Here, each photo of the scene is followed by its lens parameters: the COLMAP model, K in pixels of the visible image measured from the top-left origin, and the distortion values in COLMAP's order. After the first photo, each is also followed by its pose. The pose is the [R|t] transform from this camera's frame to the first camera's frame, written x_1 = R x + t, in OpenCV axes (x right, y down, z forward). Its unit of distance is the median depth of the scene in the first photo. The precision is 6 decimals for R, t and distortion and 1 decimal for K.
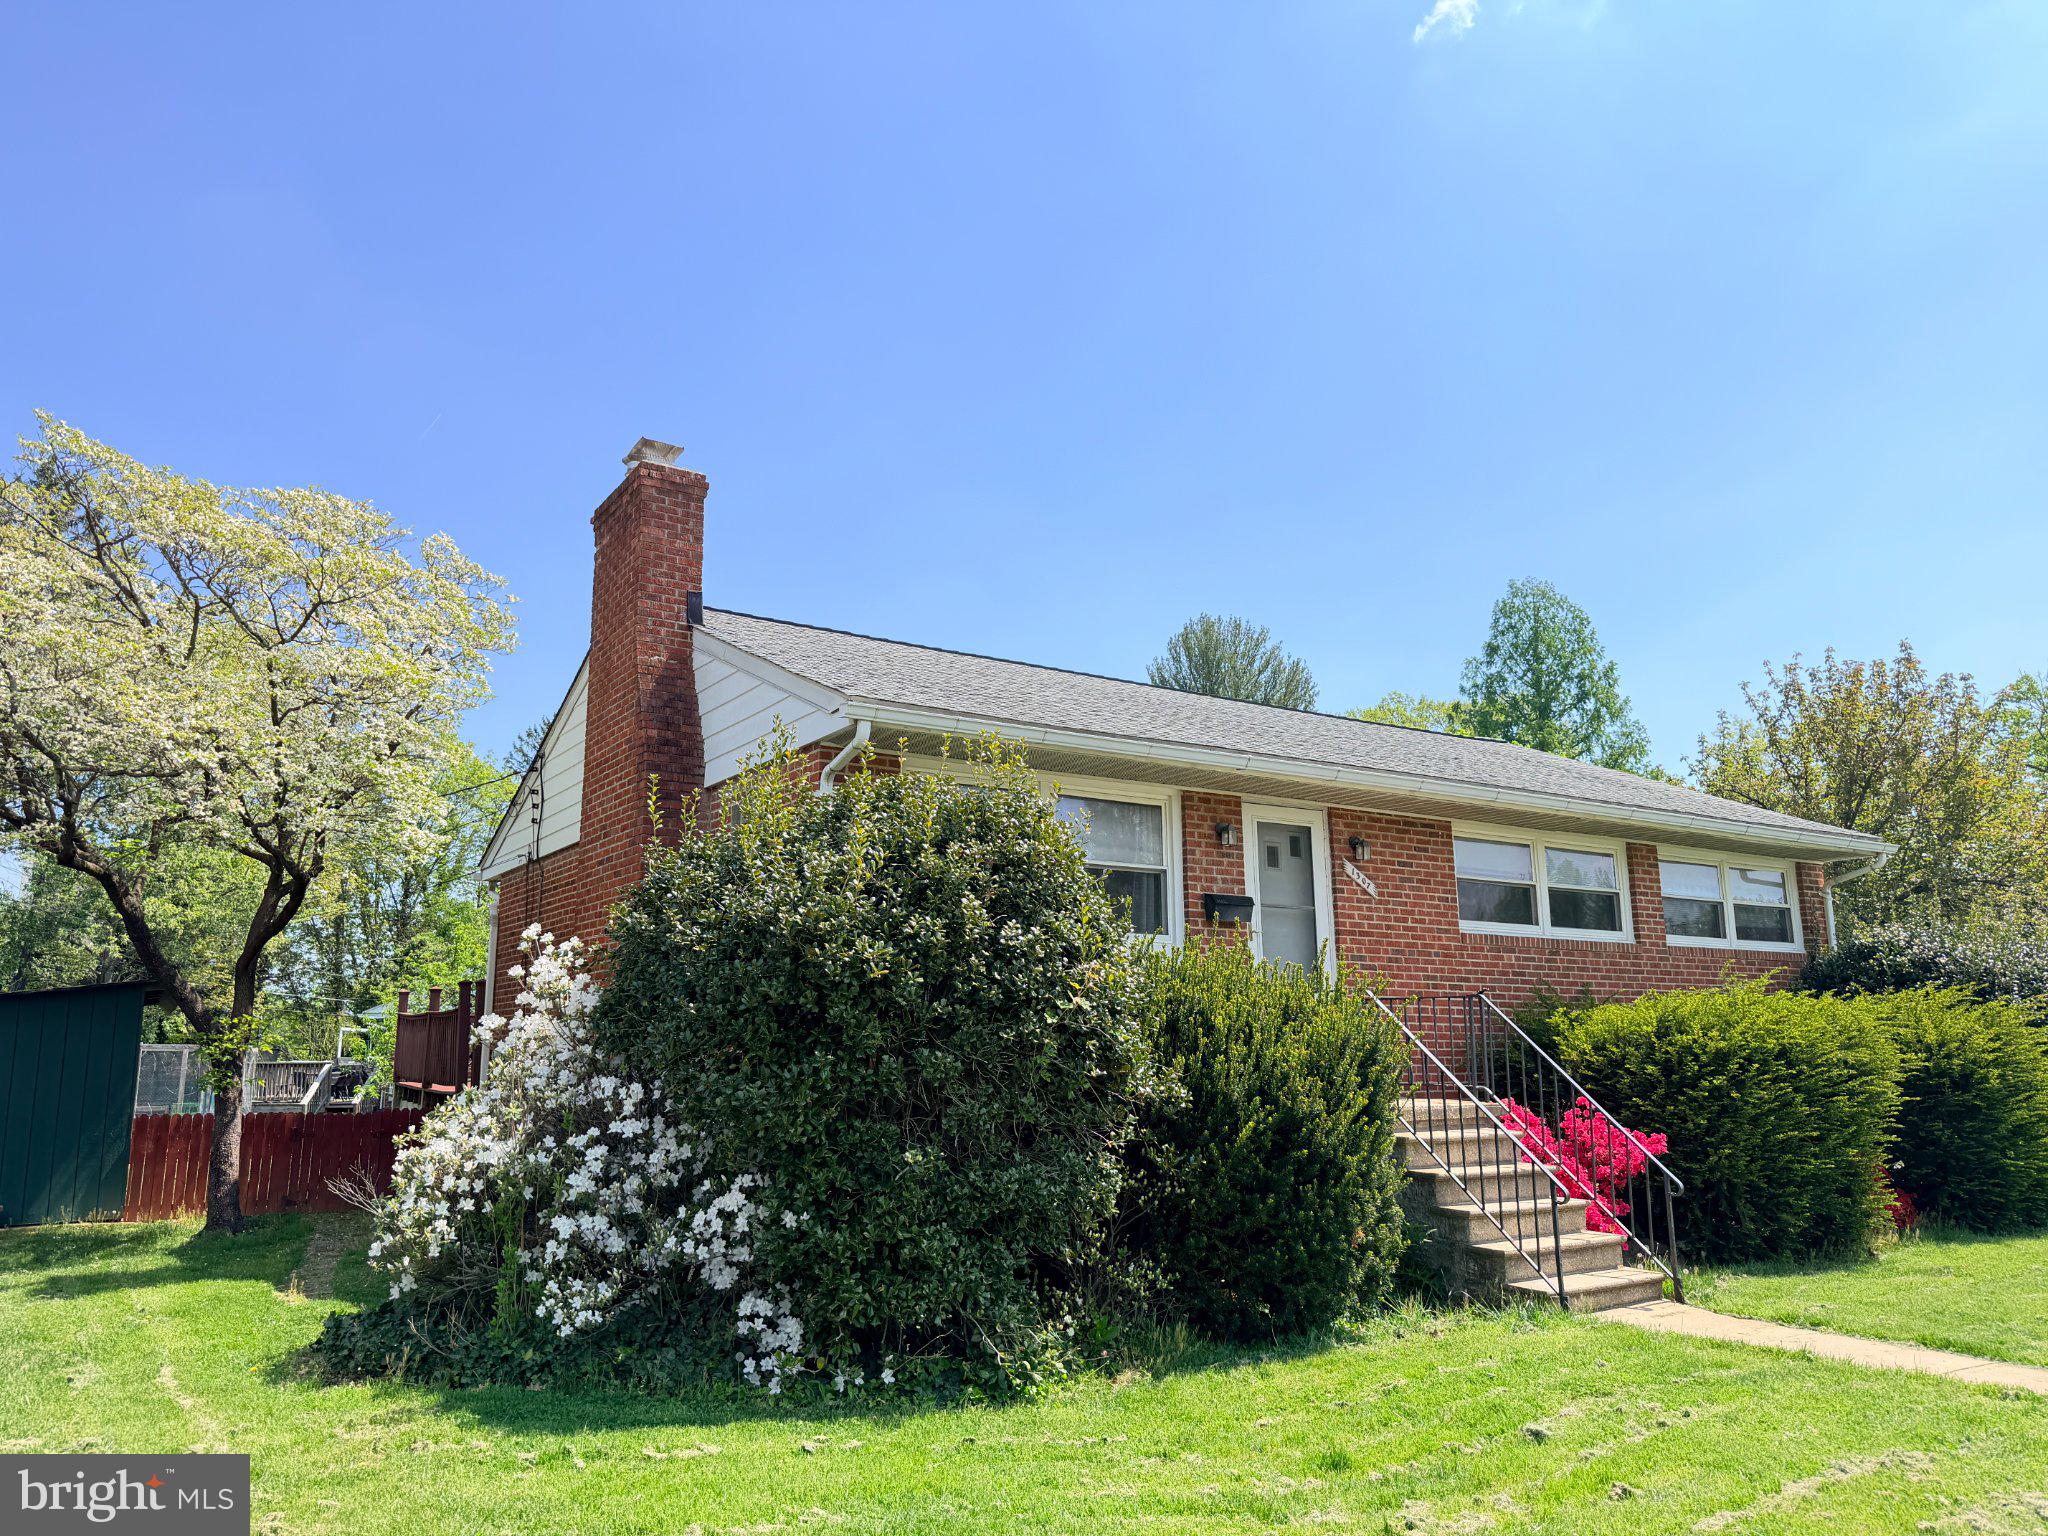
lens RADIAL K [[1426.1, 0, 1029.0], [0, 1426.1, 772.3], [0, 0, 1]] dist [0.105915, -0.165744]
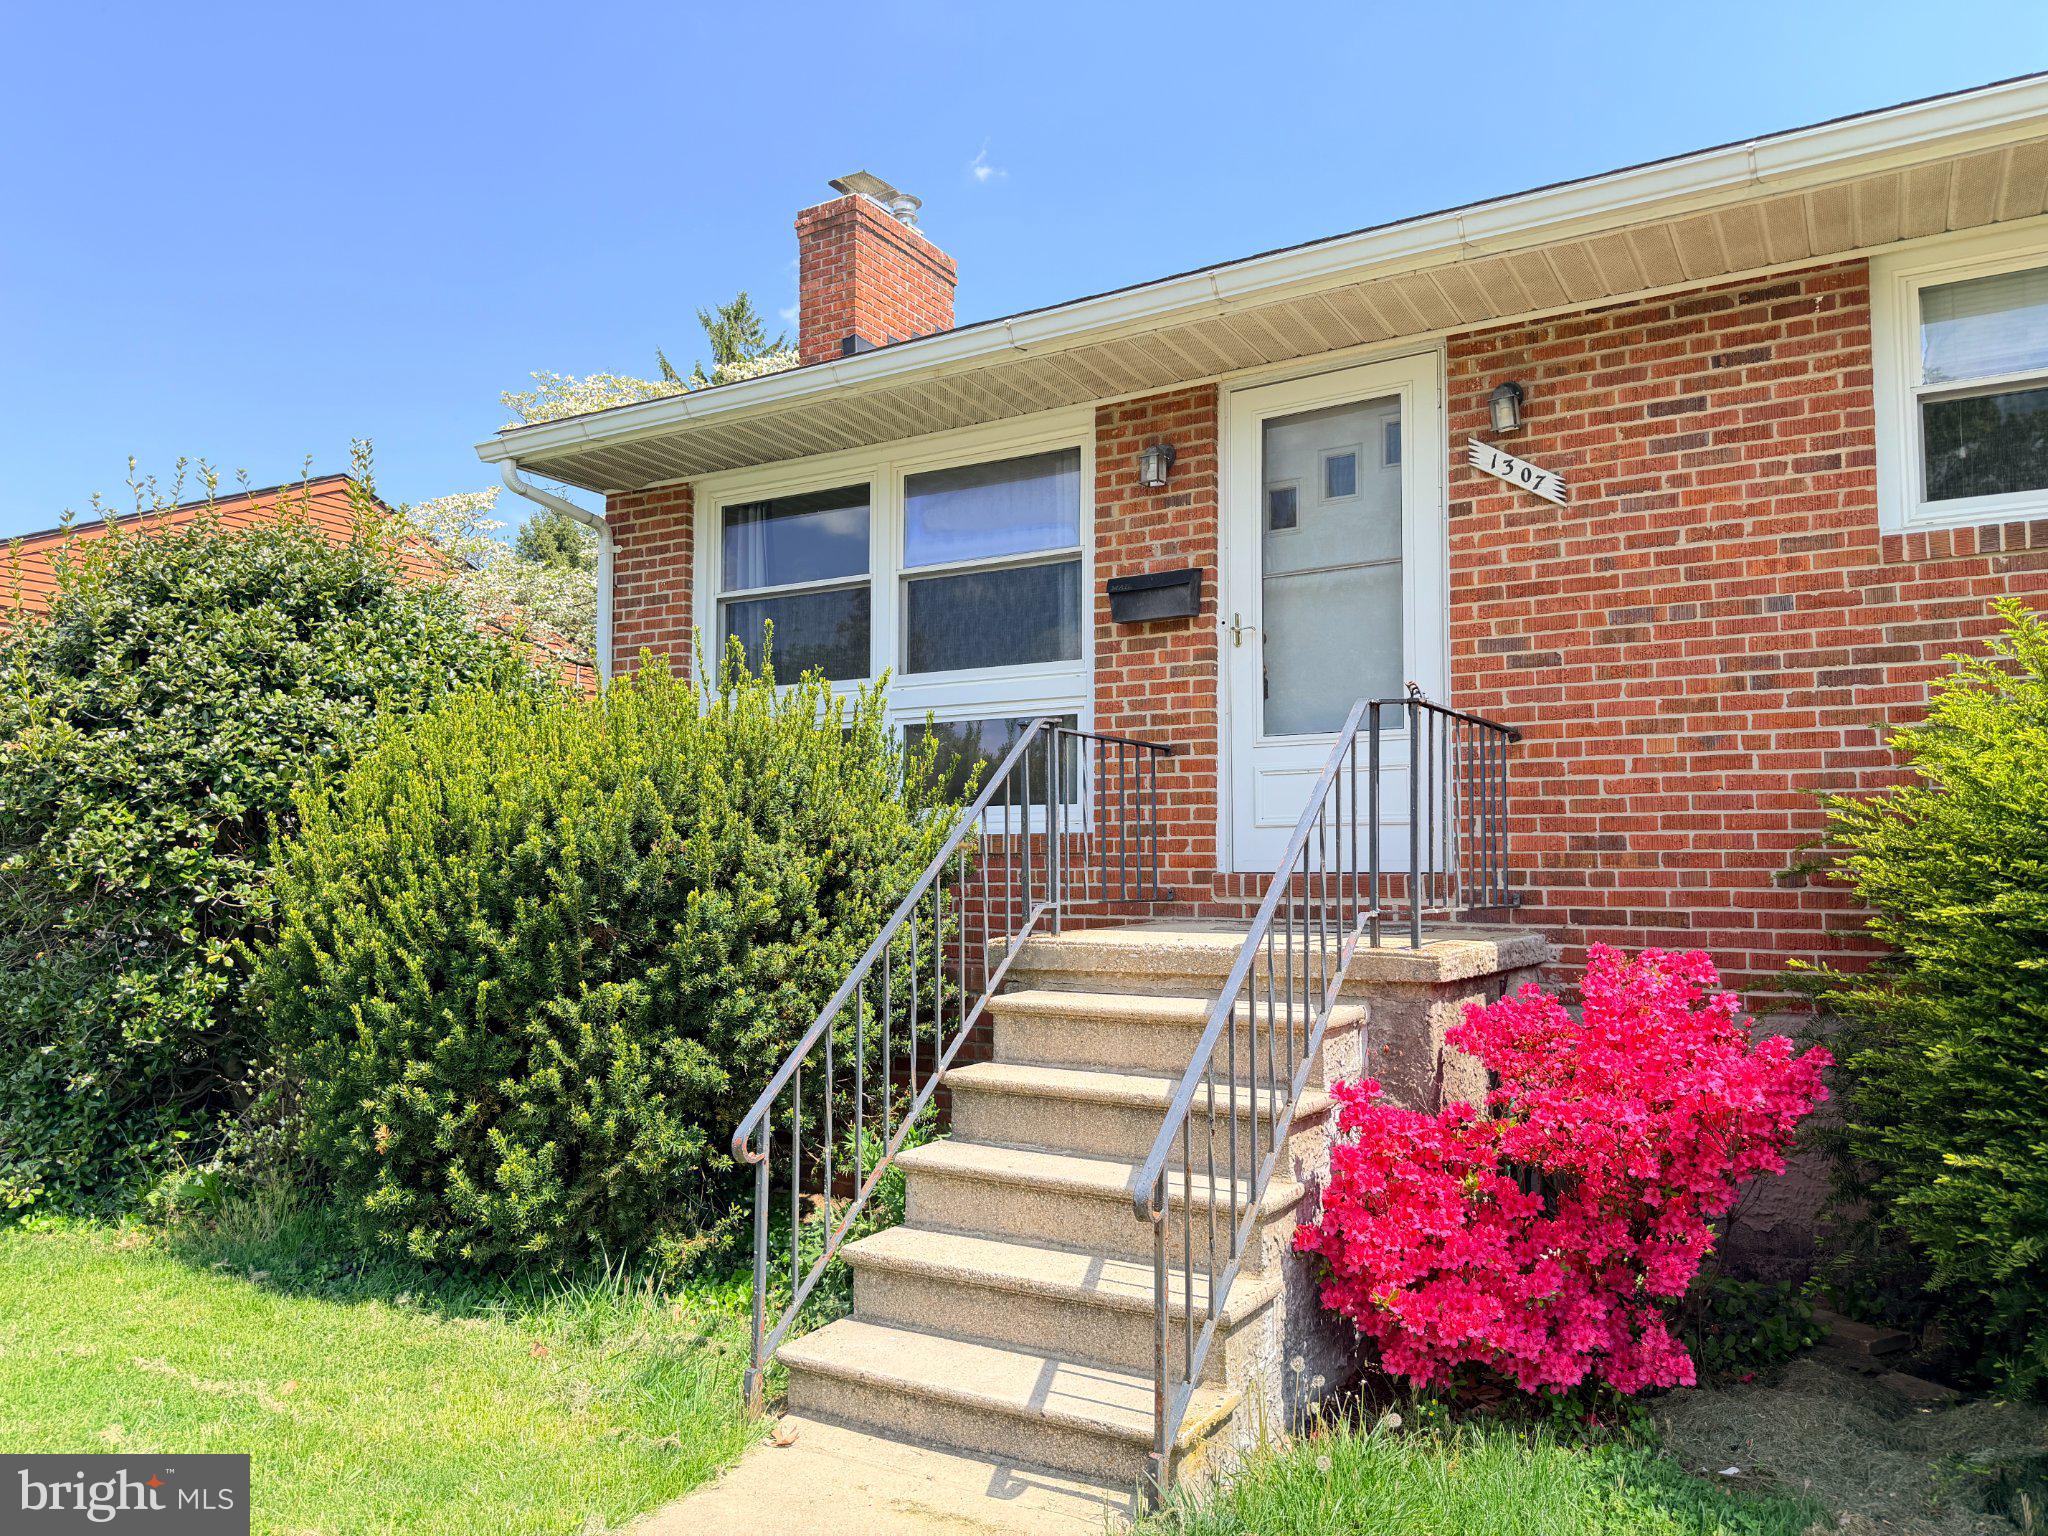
lens RADIAL K [[1426.1, 0, 1029.0], [0, 1426.1, 772.3], [0, 0, 1]] dist [0.105915, -0.165744]
pose [[0.450337, -0.060467, -0.890809, 0.555168], [0.169133, 0.985417, 0.018614, 0.131158], [0.876693, -0.159048, 0.453996, 0.626155]]
